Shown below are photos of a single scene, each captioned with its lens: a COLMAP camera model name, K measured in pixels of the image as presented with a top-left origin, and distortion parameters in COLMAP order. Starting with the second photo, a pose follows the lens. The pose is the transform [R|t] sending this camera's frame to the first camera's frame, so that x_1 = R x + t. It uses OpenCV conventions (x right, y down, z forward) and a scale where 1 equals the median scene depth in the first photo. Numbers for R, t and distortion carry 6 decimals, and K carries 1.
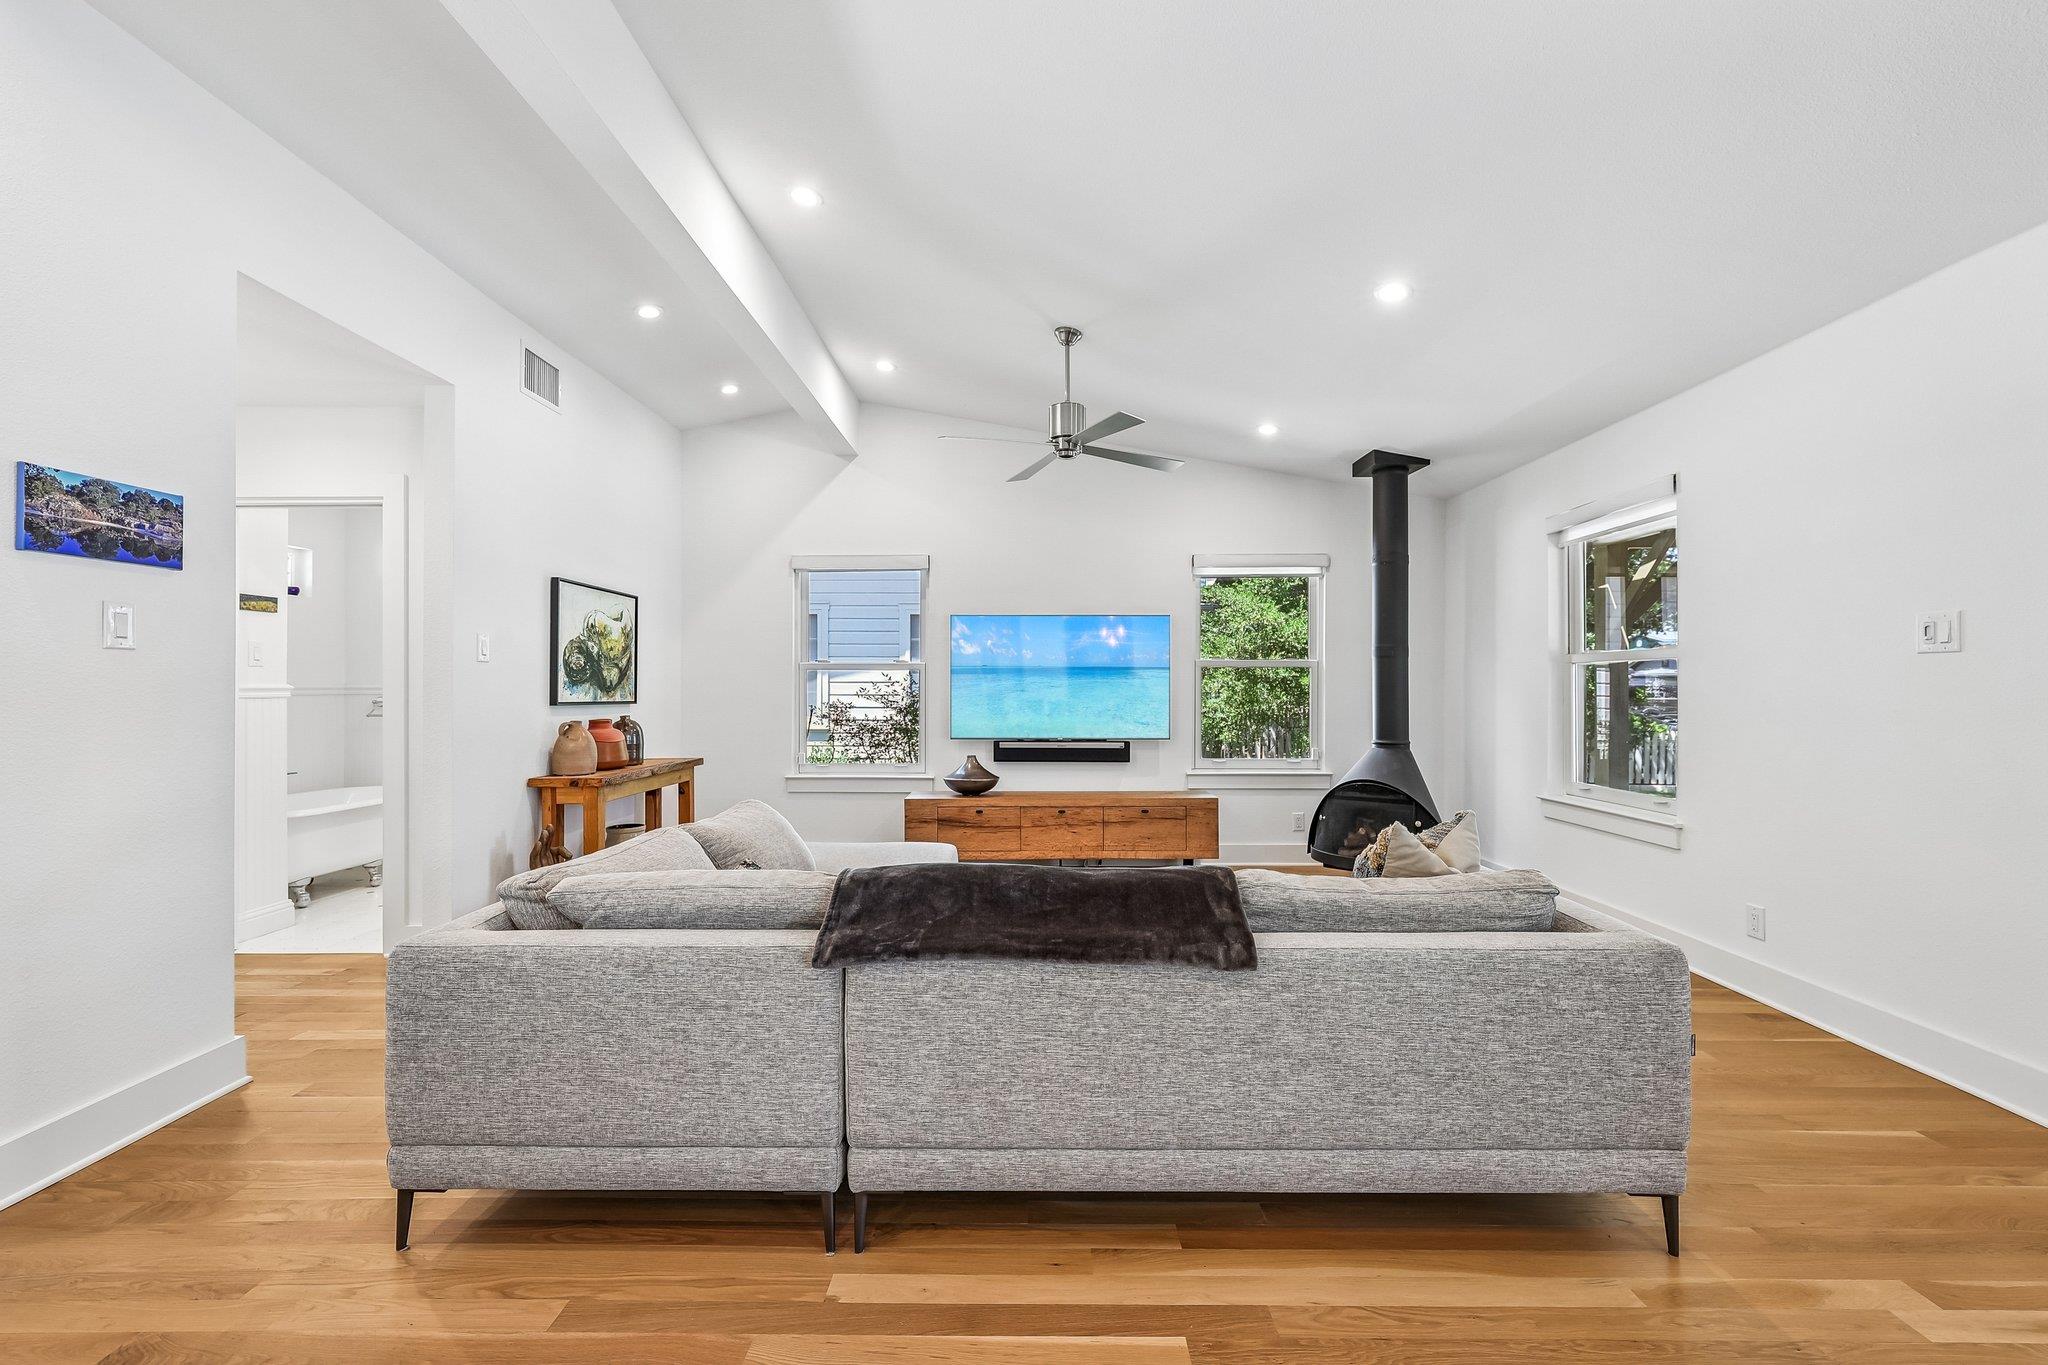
lens RADIAL K [[864.1, 0, 1030.4], [0, 864.1, 679.4], [0, 0, 1]] dist [-0.001130, 0.000762]
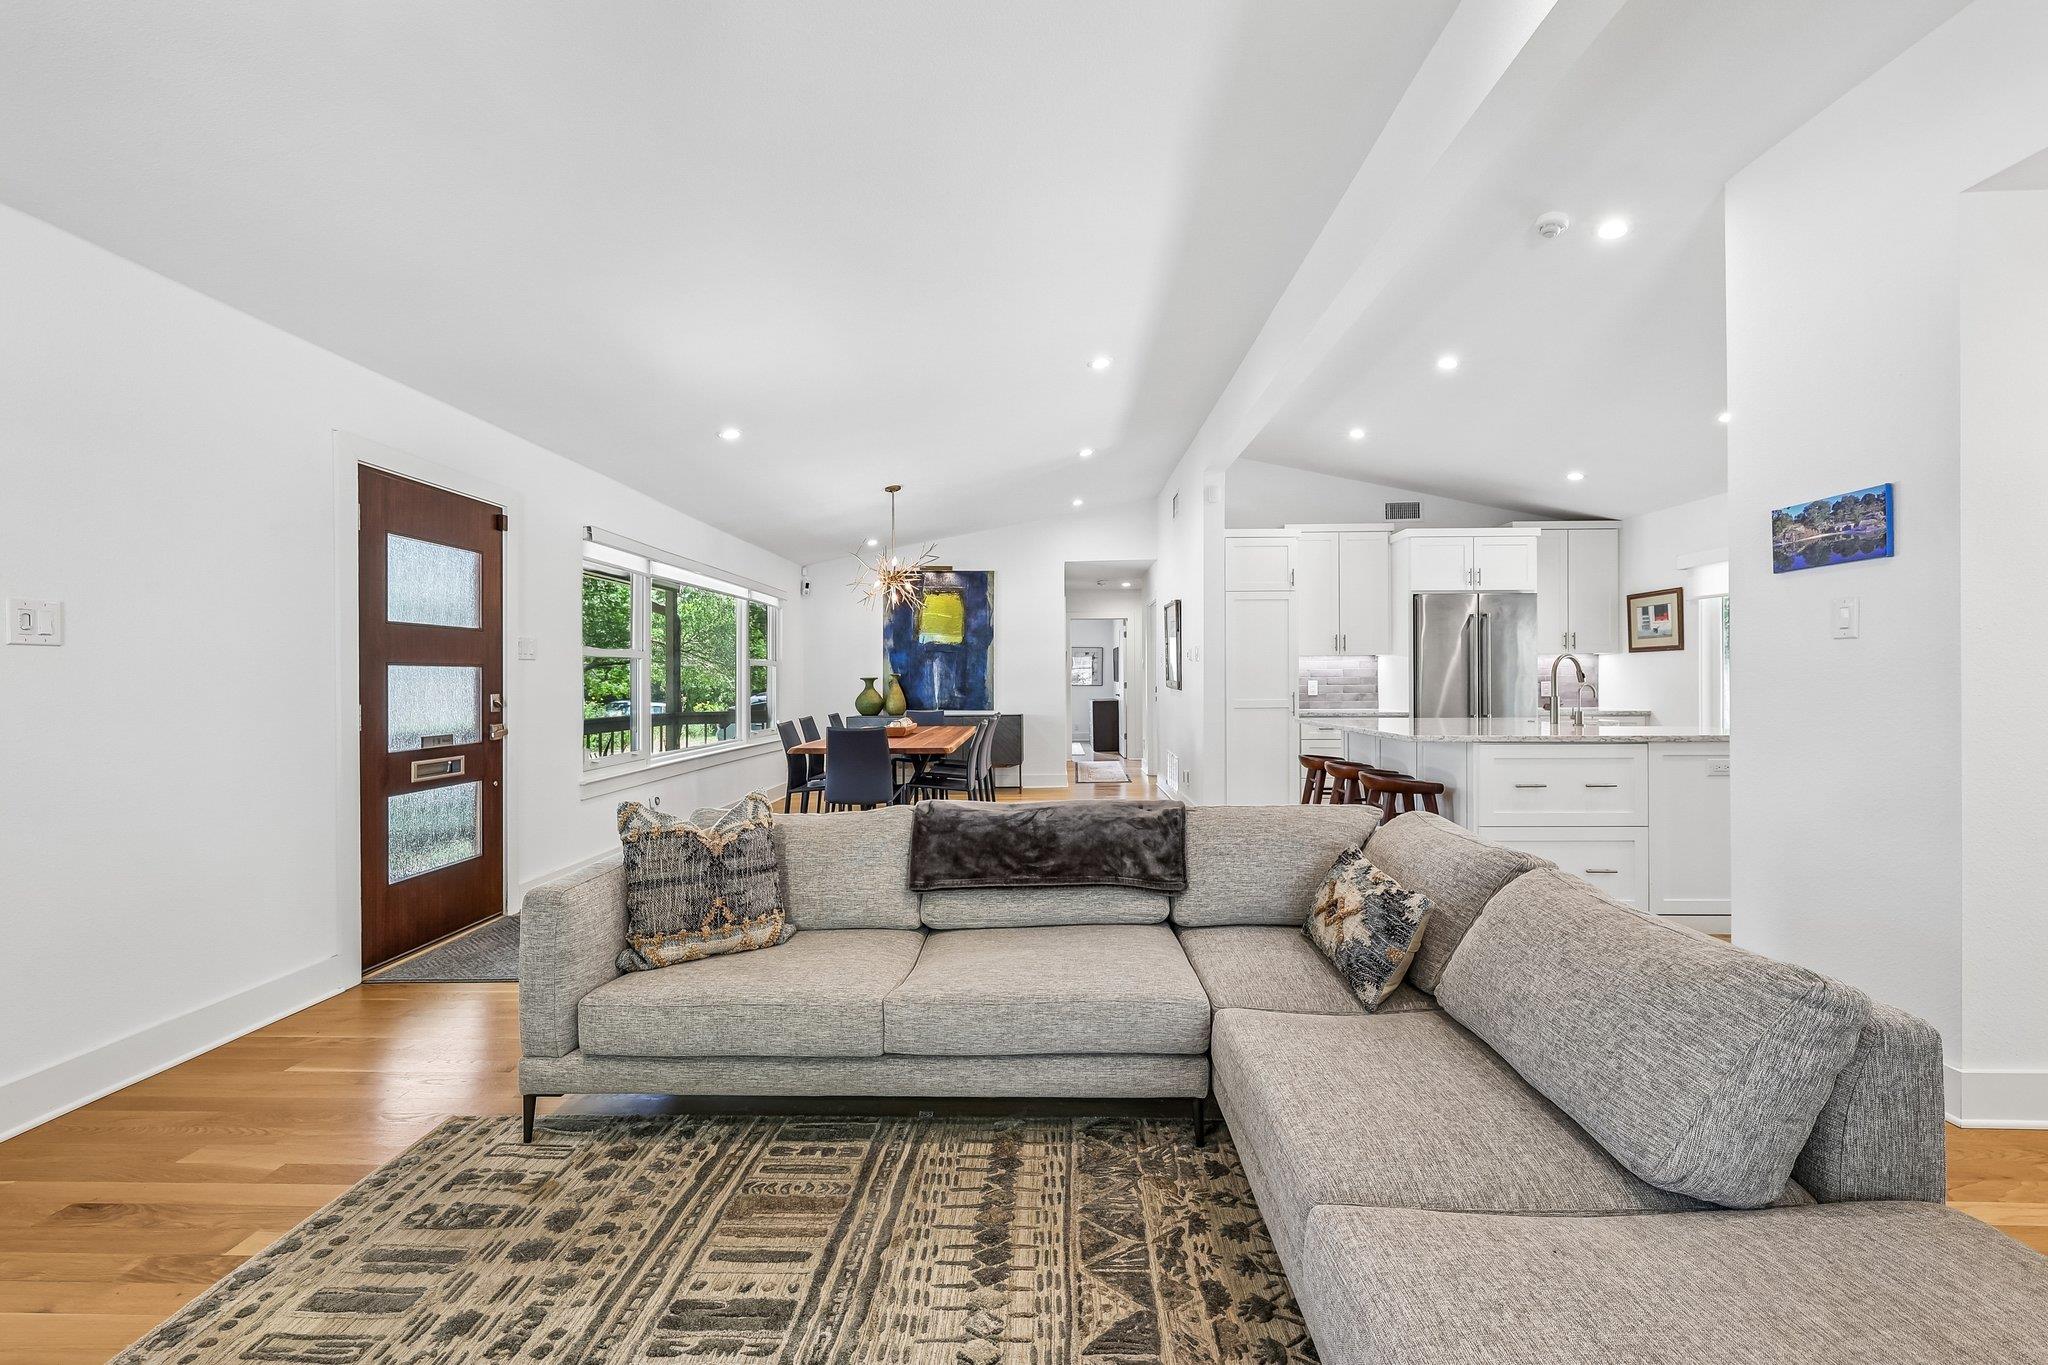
lens RADIAL K [[864.1, 0, 1041.0], [0, 864.1, 677.2], [0, 0, 1]] dist [-0.001130, 0.000762]
pose [[-0.999968, 0.006541, 0.004647, 0.004631], [0.006497, 0.999935, -0.009390, 0.009990], [-0.004708, -0.009360, -0.999945, 1.081519]]
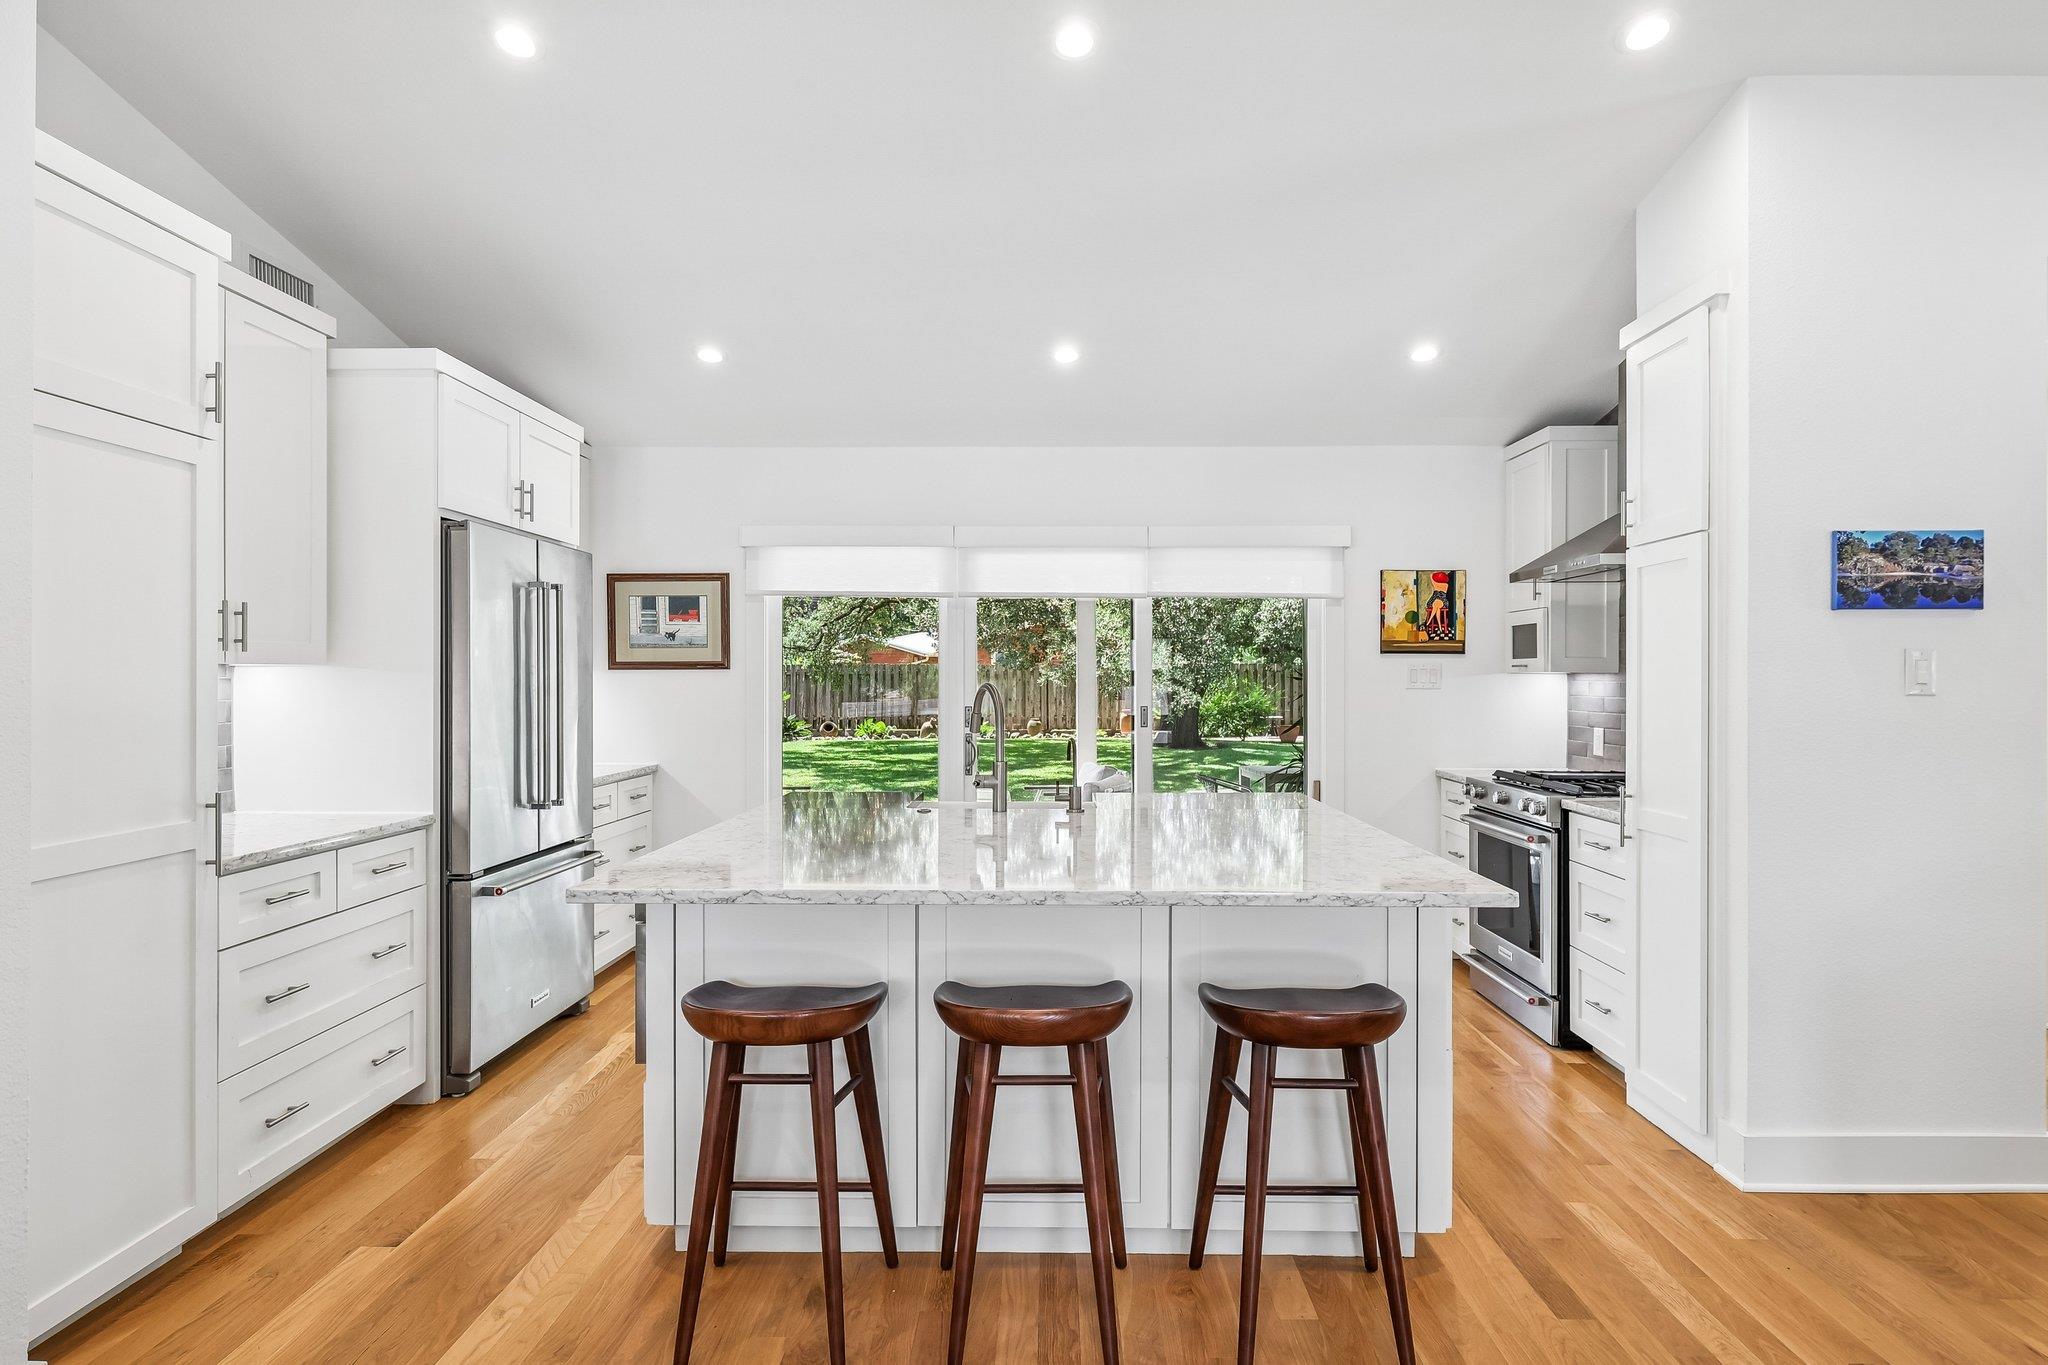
lens RADIAL K [[1066.1, 0, 1026.7], [0, 1066.1, 678.7], [0, 0, 1]] dist [-0.001542, 0.000564]
pose [[-0.013843, 0.001556, -0.999903, 0.099515], [0.005128, 0.999986, 0.001485, -0.031107], [0.999891, -0.005106, -0.013851, -0.010823]]
